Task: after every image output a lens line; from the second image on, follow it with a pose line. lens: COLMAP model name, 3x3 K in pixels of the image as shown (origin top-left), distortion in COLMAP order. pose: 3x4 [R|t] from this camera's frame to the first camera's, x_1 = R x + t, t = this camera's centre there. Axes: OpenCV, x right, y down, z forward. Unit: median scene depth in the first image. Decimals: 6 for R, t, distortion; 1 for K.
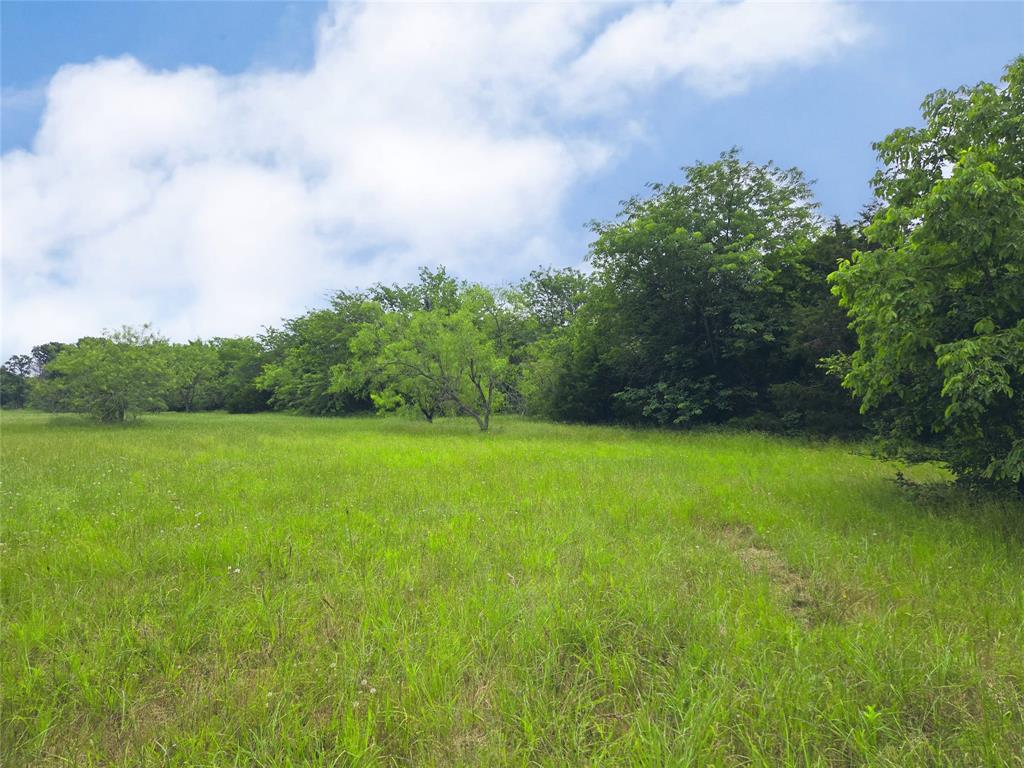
lens RADIAL K [[676.5, 0, 511.0], [0, 676.5, 387.7], [0, 0, 1]] dist [0.069700, -0.054433]
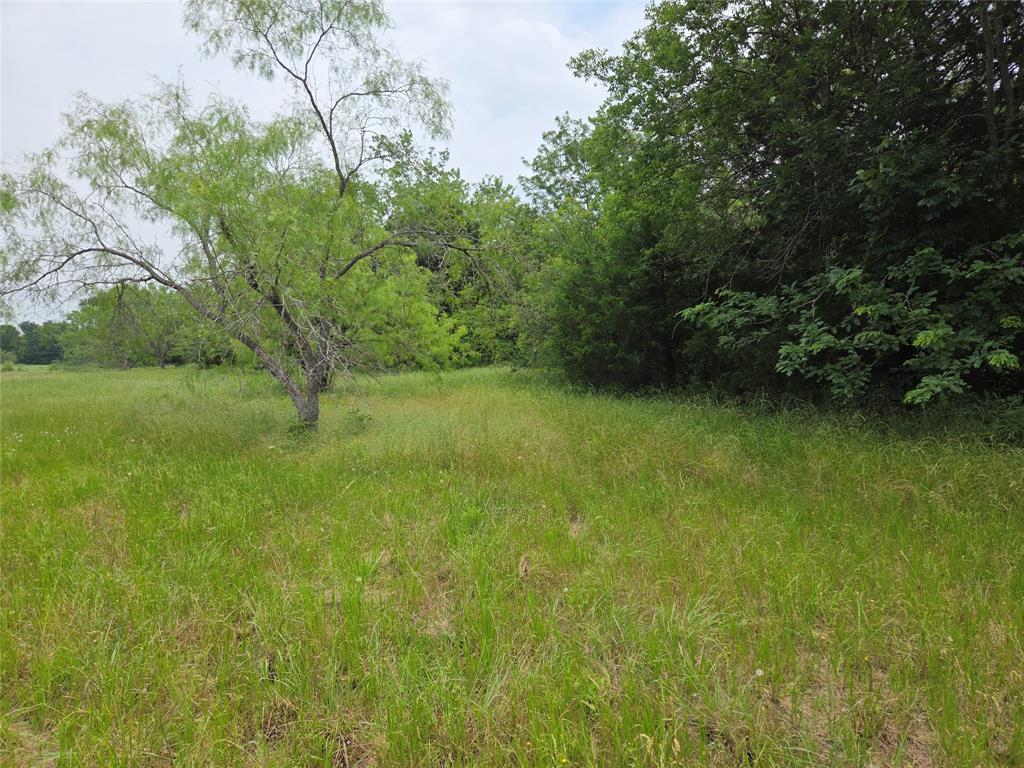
lens RADIAL K [[676.5, 0, 514.1], [0, 676.5, 380.7], [0, 0, 1]] dist [0.069700, -0.054433]
pose [[0.993642, -0.020761, -0.110655, 0.100693], [0.028446, 0.997257, 0.068327, 0.017691], [0.108933, -0.071040, 0.991507, 0.628805]]
